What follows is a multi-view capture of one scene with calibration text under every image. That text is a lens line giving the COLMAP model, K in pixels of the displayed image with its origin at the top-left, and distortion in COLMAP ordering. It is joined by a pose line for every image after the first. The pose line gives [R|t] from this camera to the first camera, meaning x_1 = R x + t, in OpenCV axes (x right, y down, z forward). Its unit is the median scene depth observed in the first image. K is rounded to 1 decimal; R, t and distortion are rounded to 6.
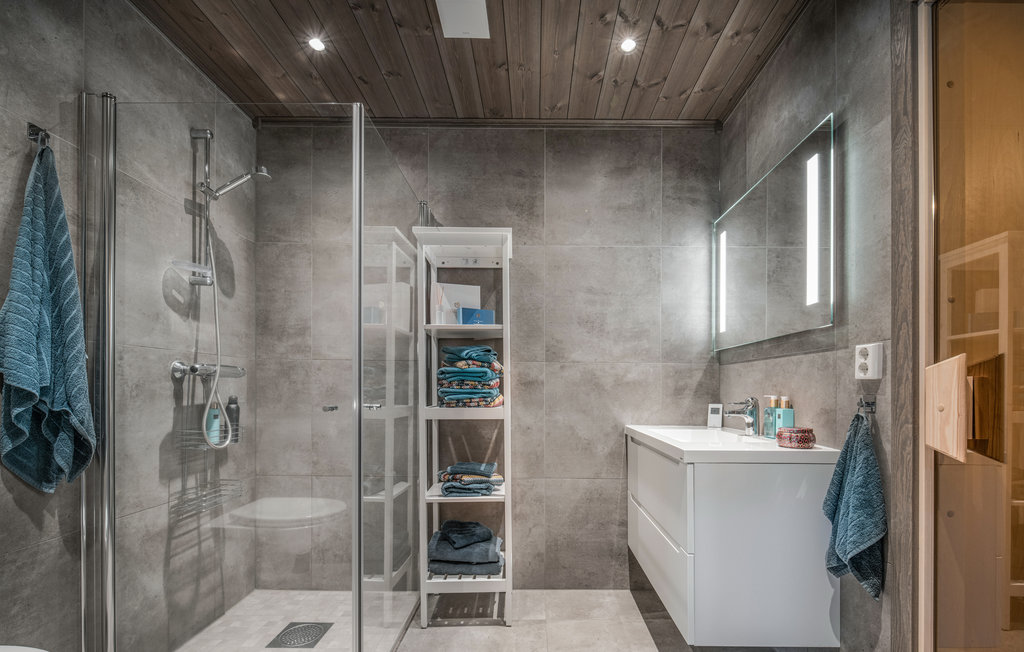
lens RADIAL K [[443.0, 0, 515.9], [0, 443.0, 391.9], [0, 0, 1]] dist [0.001861, -0.000116]
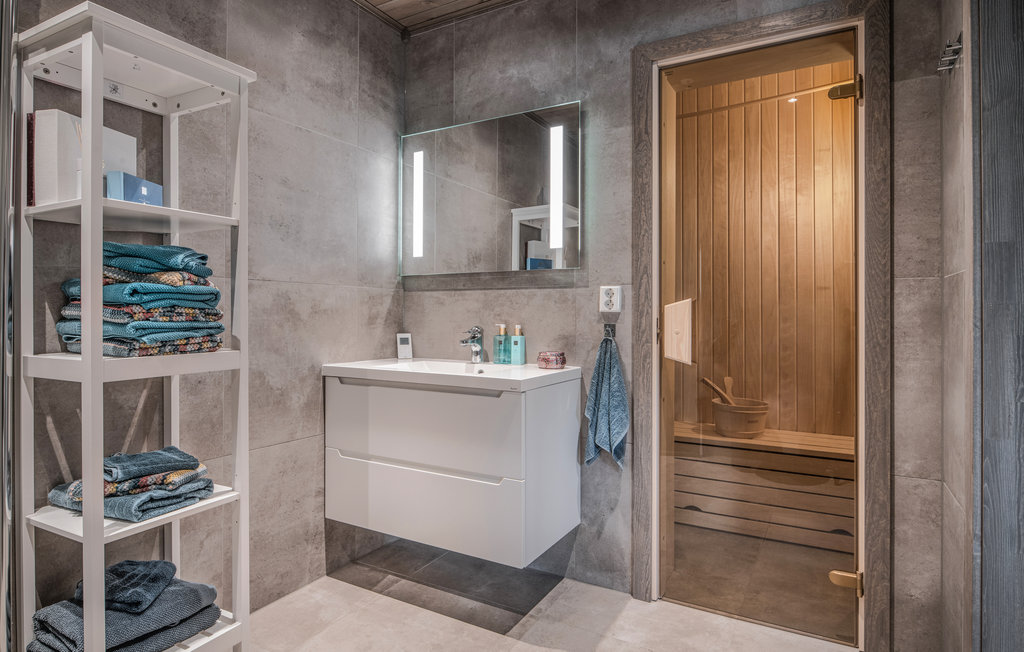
lens RADIAL K [[591.5, 0, 483.0], [0, 591.5, 308.2], [0, 0, 1]] dist [-0.001872, -0.000612]
pose [[0.482595, 0.004544, 0.875832, -0.539421], [0.003247, 0.999970, -0.006977, -0.015960], [-0.875838, 0.006211, 0.482566, 0.259809]]
